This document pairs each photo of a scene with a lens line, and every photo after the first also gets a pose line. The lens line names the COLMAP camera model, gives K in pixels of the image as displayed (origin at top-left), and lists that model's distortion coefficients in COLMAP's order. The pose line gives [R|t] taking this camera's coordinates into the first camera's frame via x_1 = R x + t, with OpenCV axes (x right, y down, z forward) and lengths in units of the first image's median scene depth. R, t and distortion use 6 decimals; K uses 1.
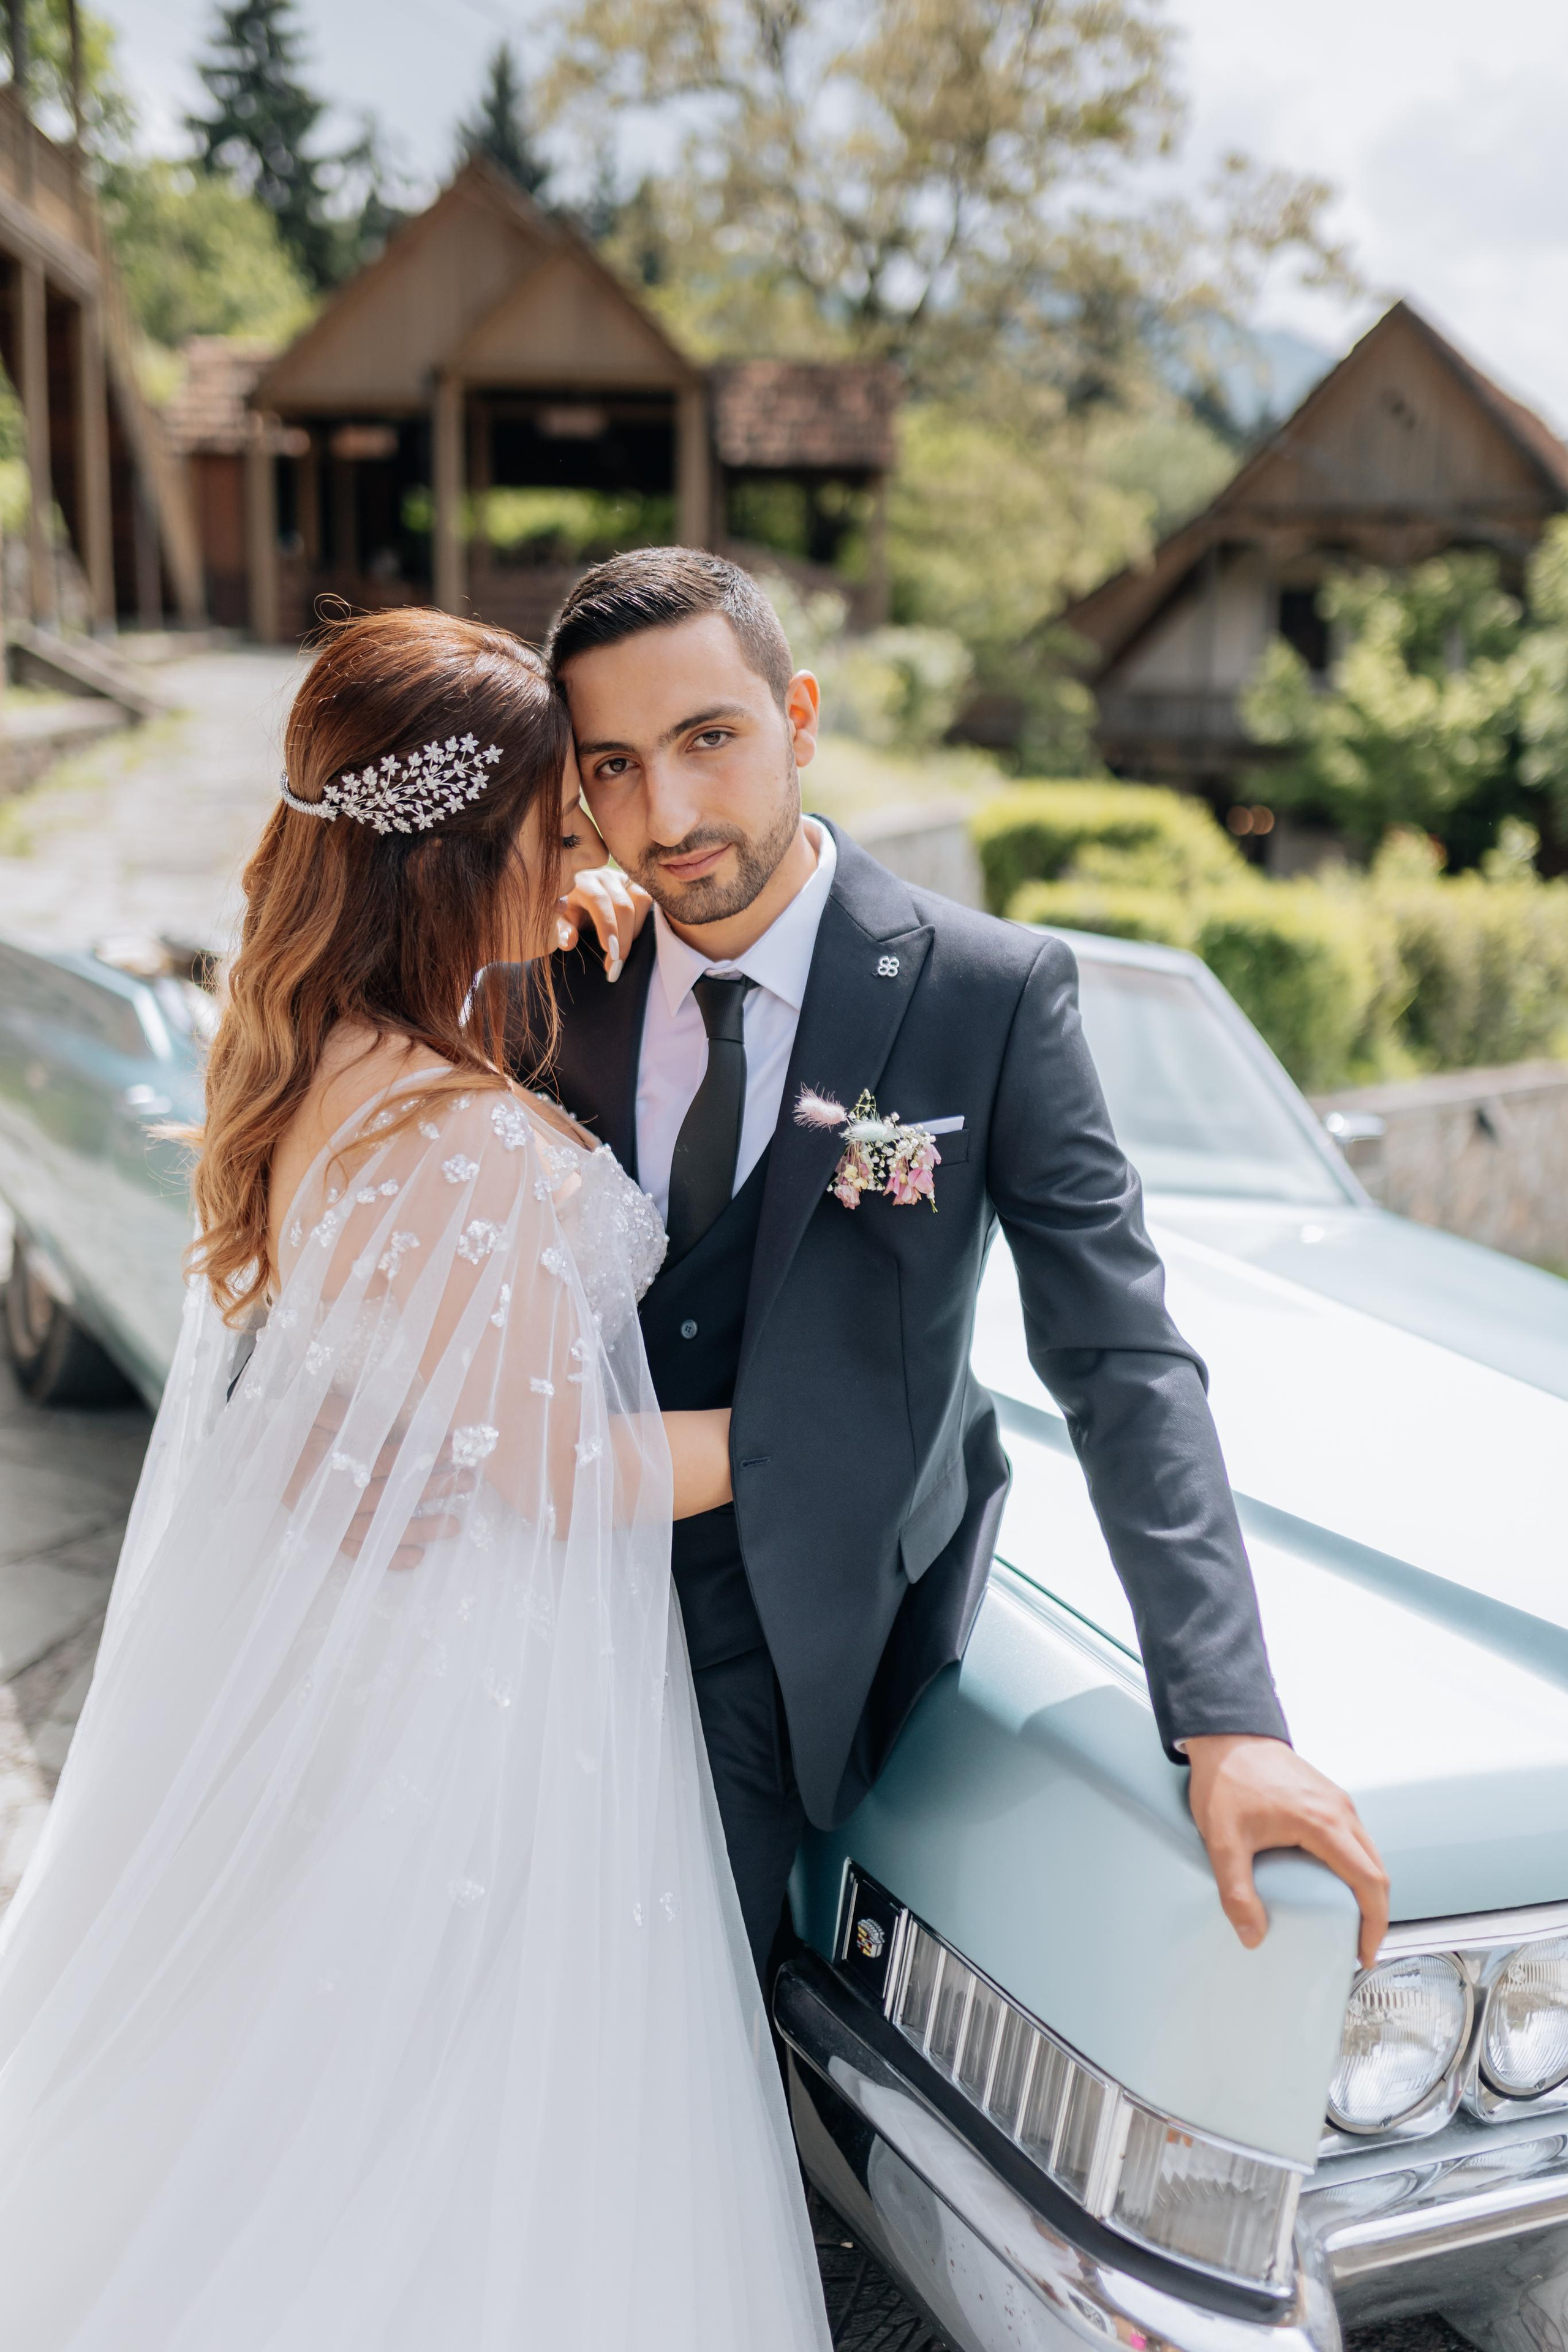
lens RADIAL K [[2290.1, 0, 784.0], [0, 2290.1, 1176.0], [0, 0, 1]] dist [-0.005250, 0.001693]
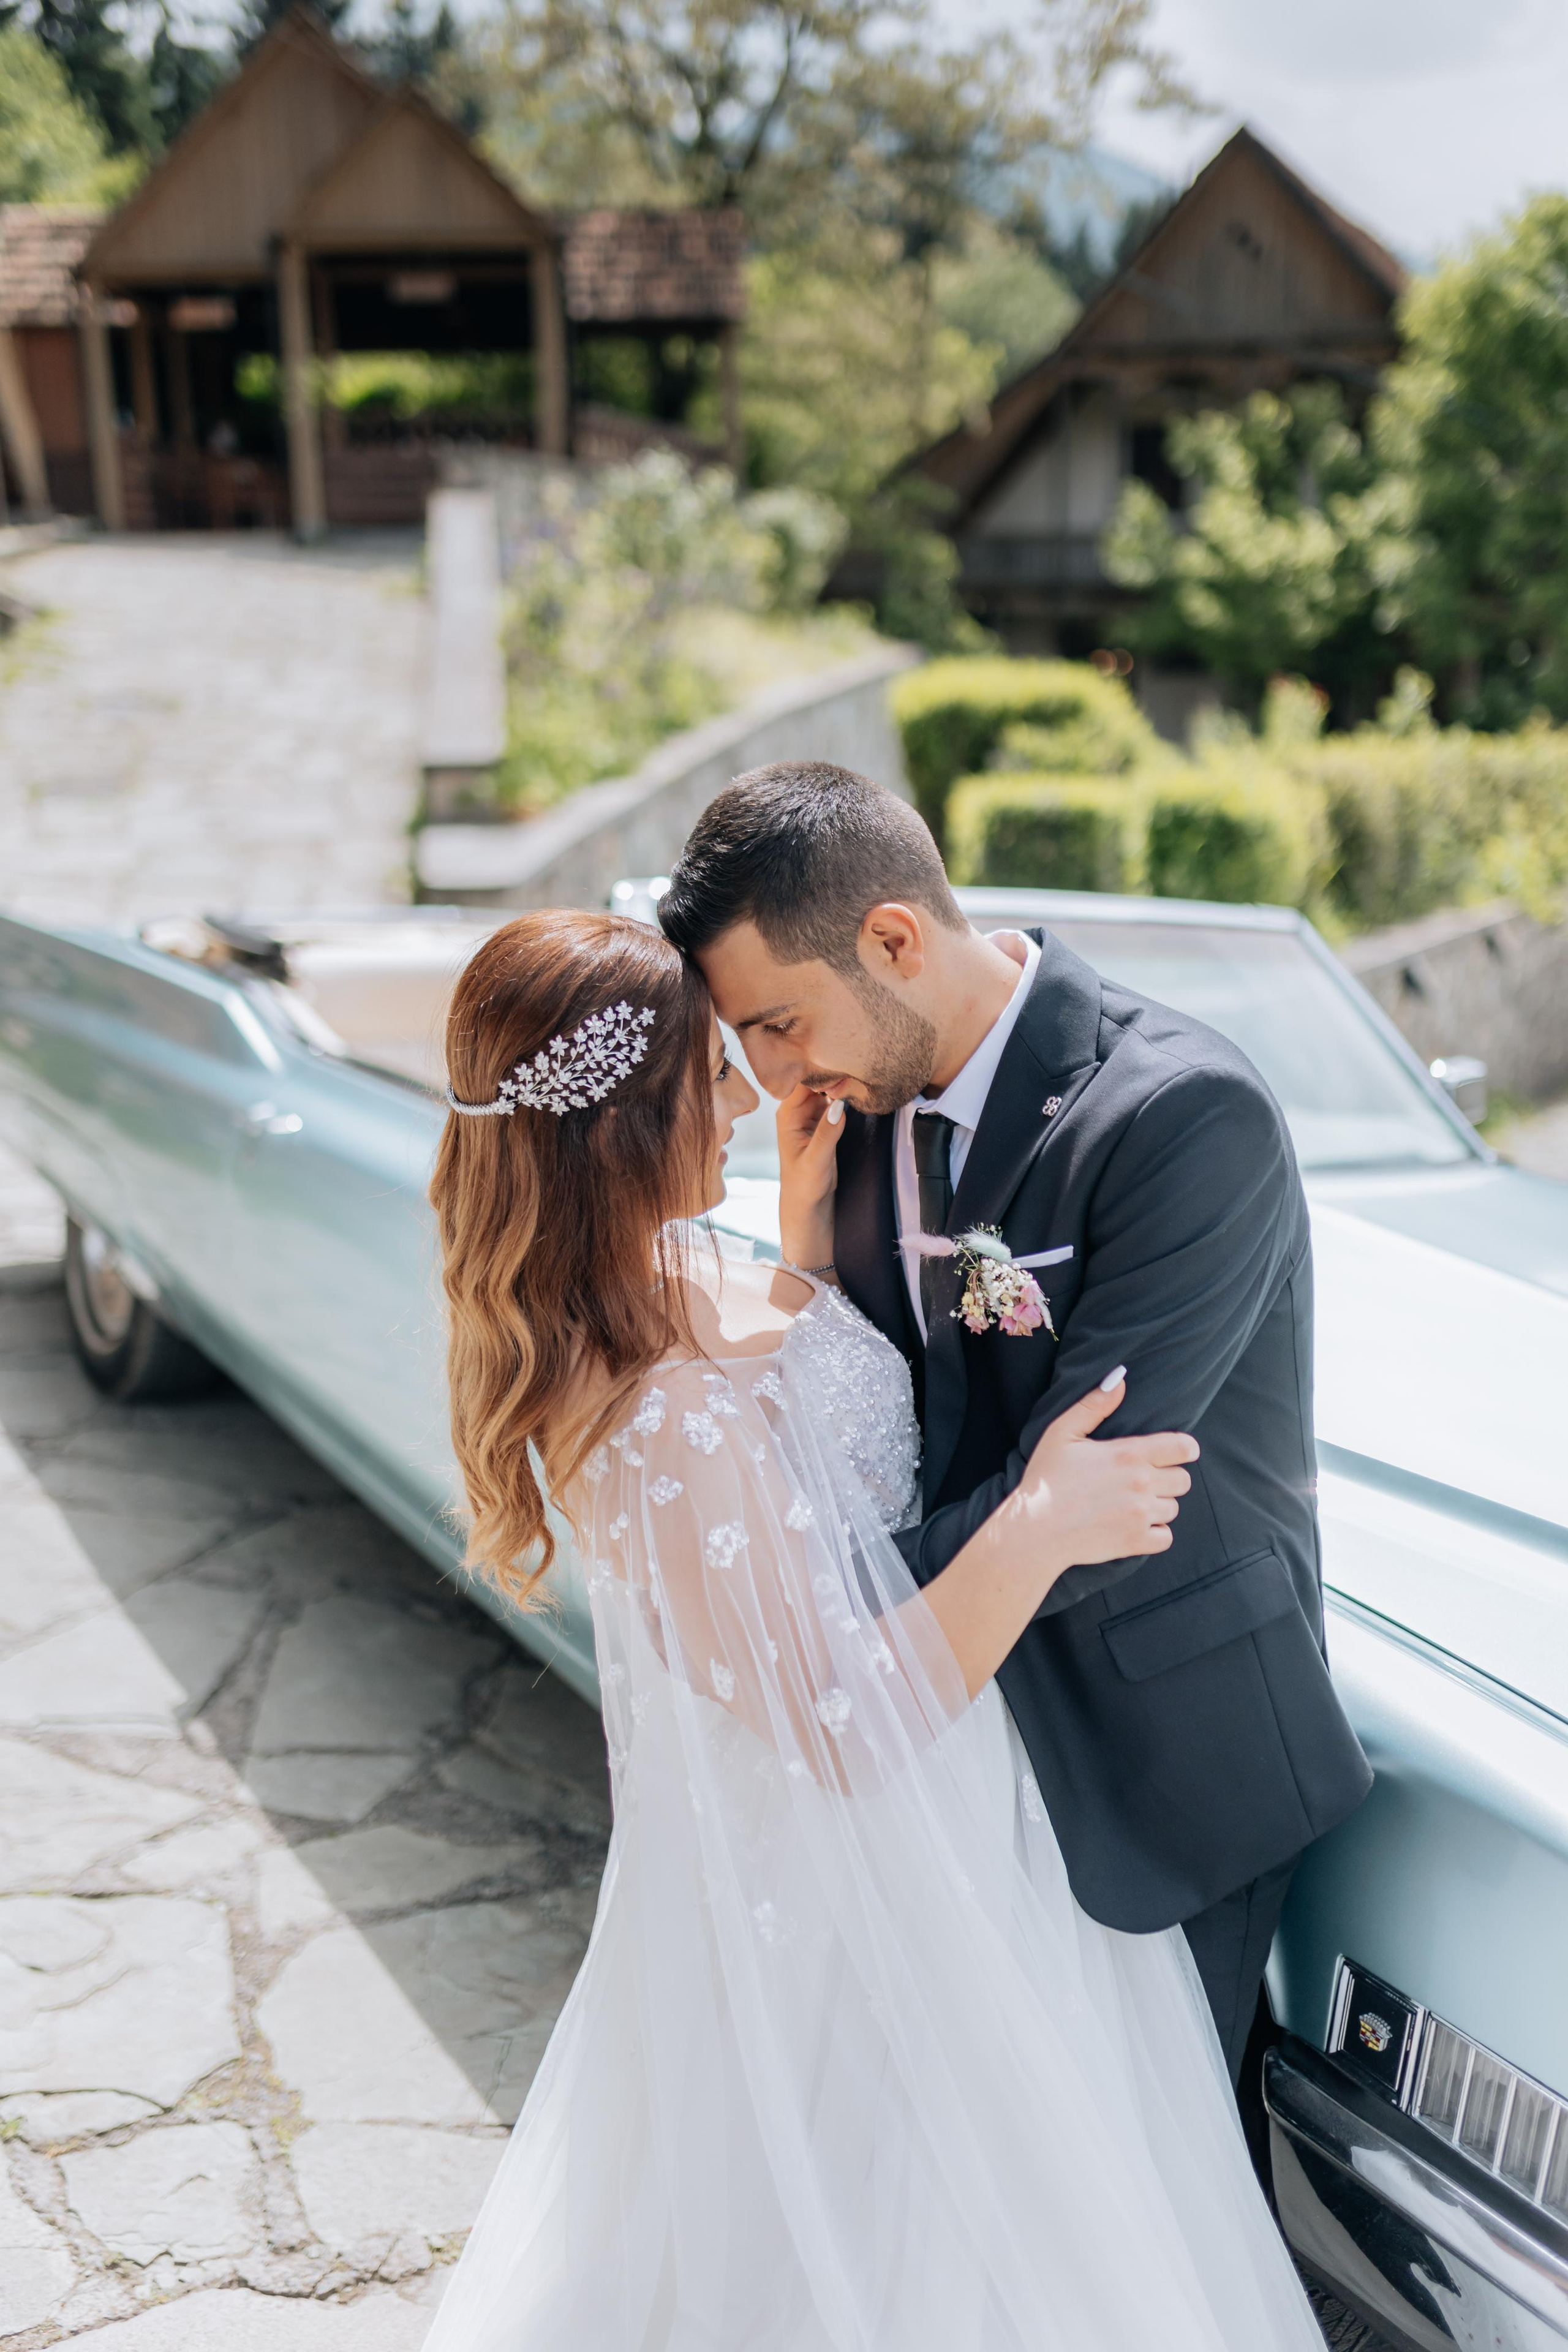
lens RADIAL K [[2290.1, 0, 784.0], [0, 2290.1, 1176.0], [0, 0, 1]] dist [-0.005250, 0.001693]
pose [[0.996453, -0.056719, 0.062166, -0.016533], [0.052568, 0.996401, 0.066498, -0.008277], [-0.065714, -0.062994, 0.995848, 0.000722]]
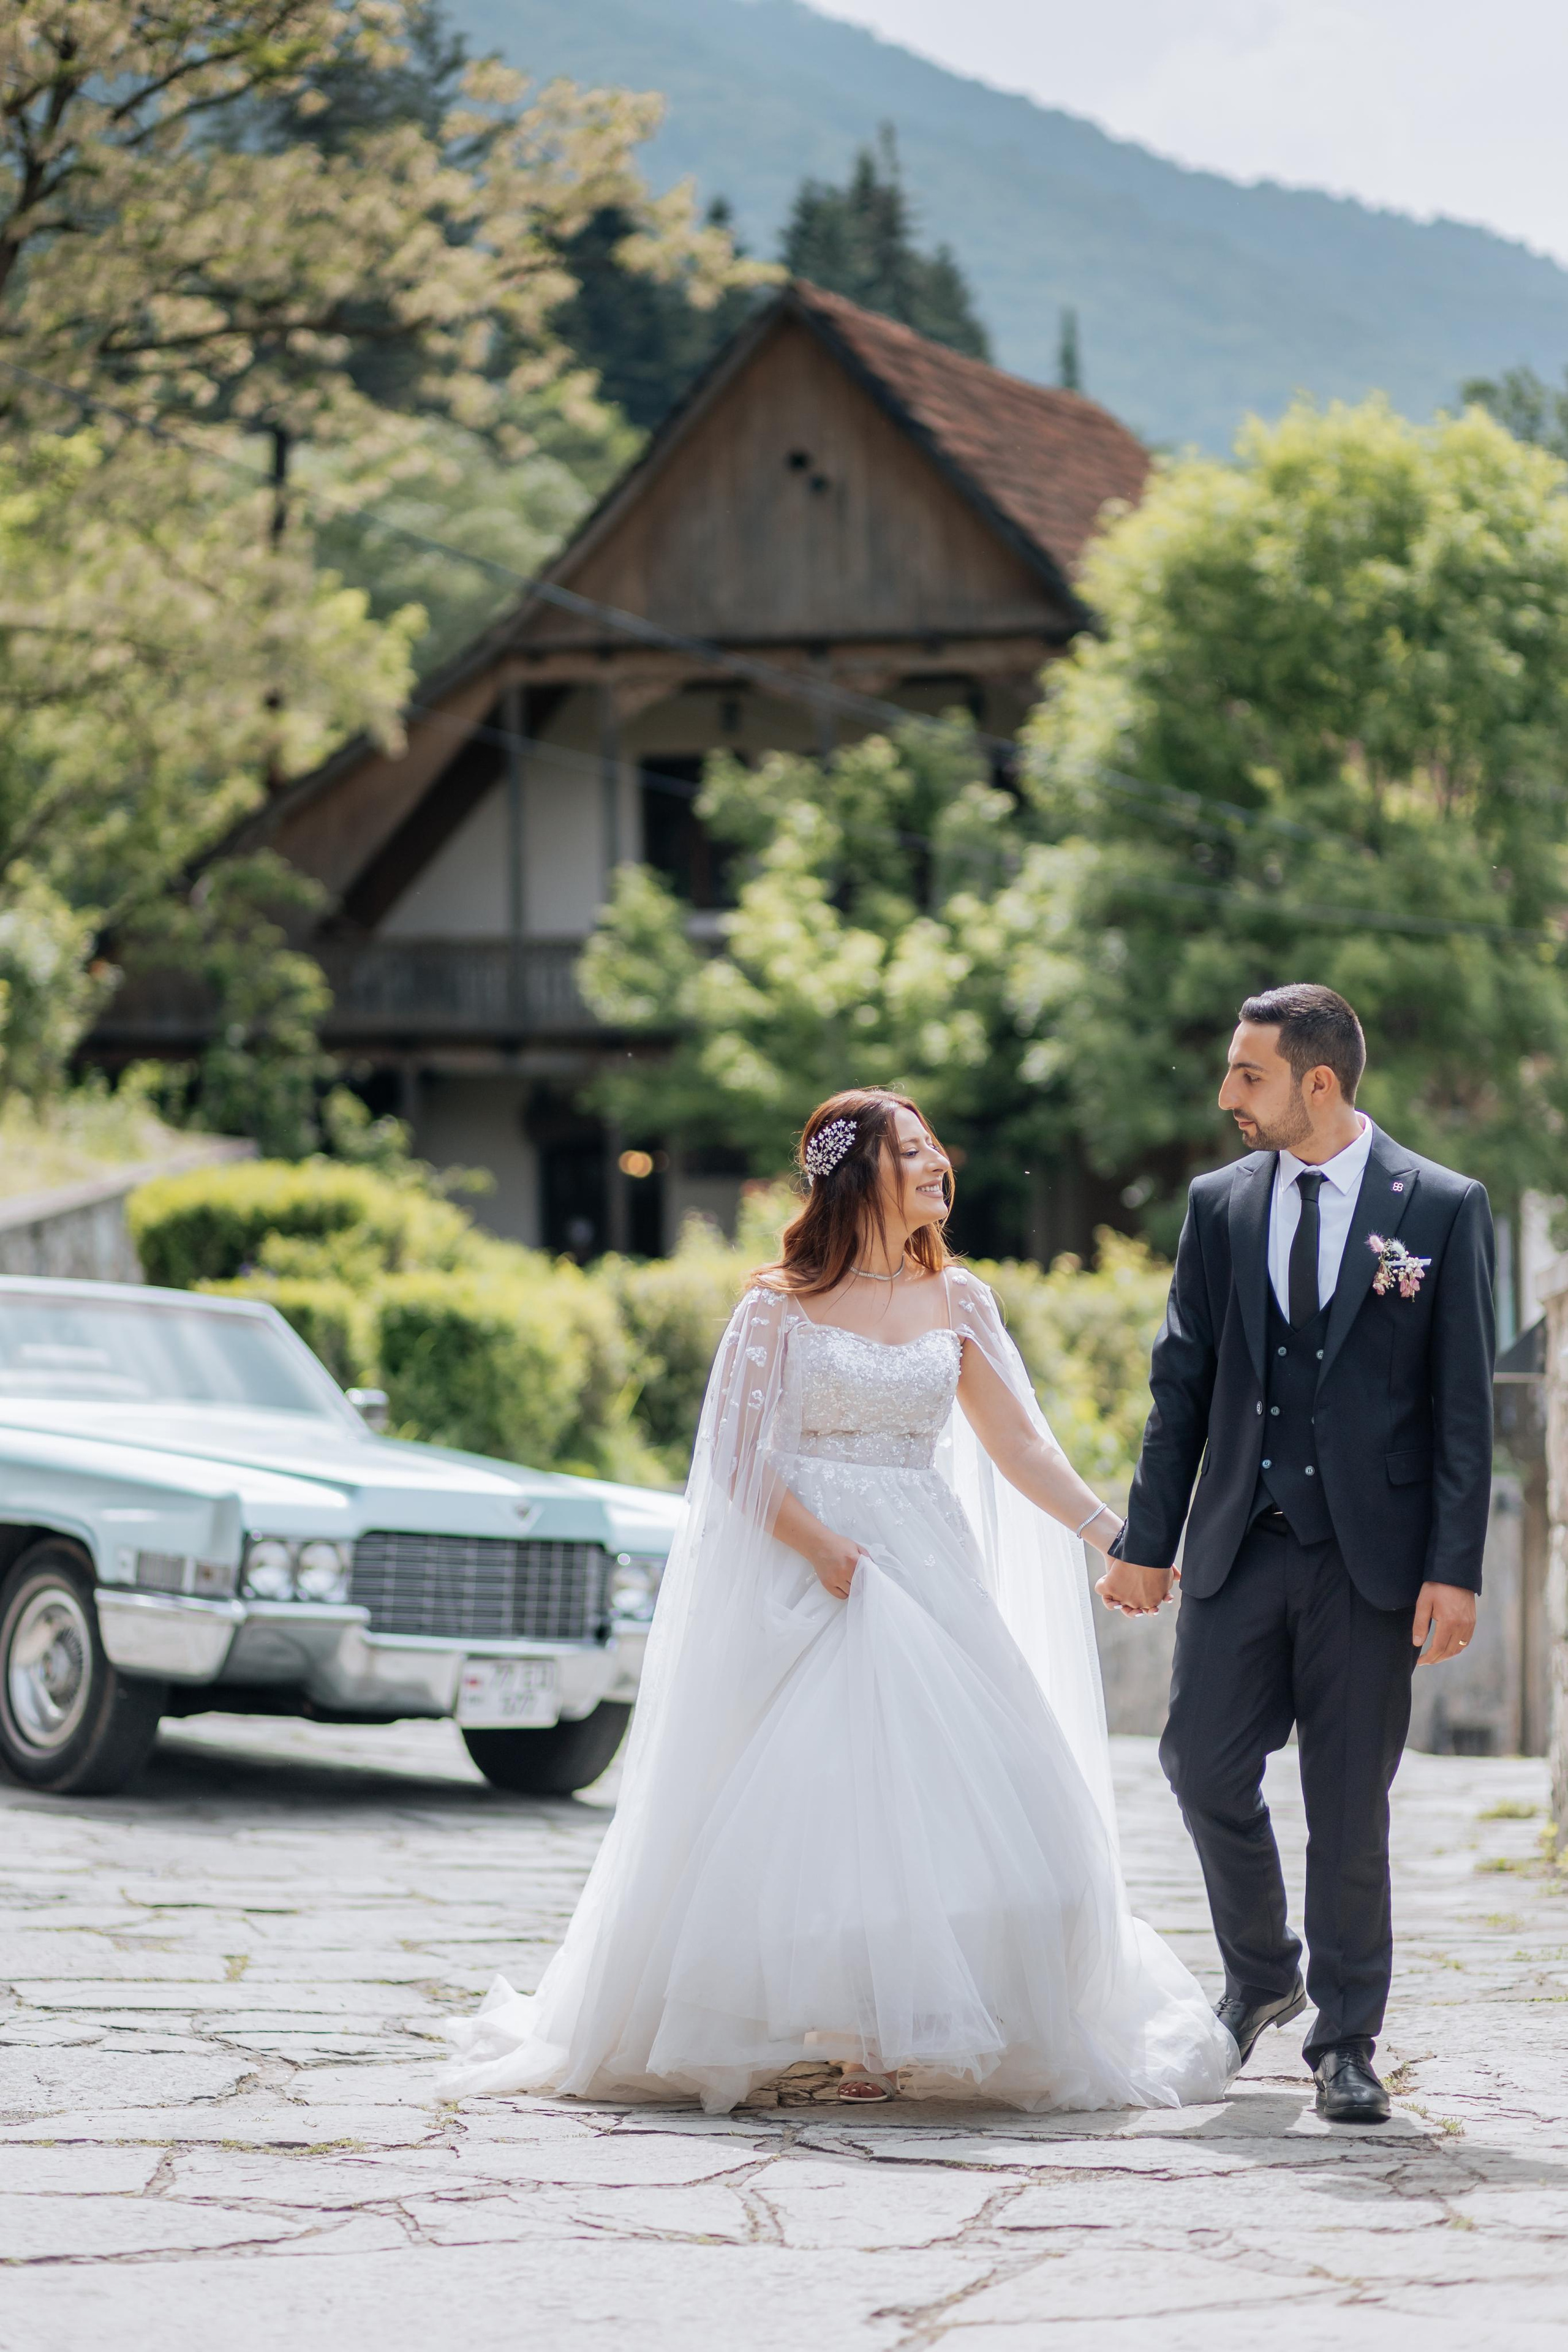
lens RADIAL K [[5783.6, 0, 784.0], [0, 5783.6, 1176.0], [0, 0, 1]] dist [0.030263, -0.334036]
pose [[0.980073, -0.045909, 0.193262, -0.040331], [0.074318, 0.987013, -0.142416, 0.066007], [-0.184214, 0.153940, 0.970756, -0.476205]]
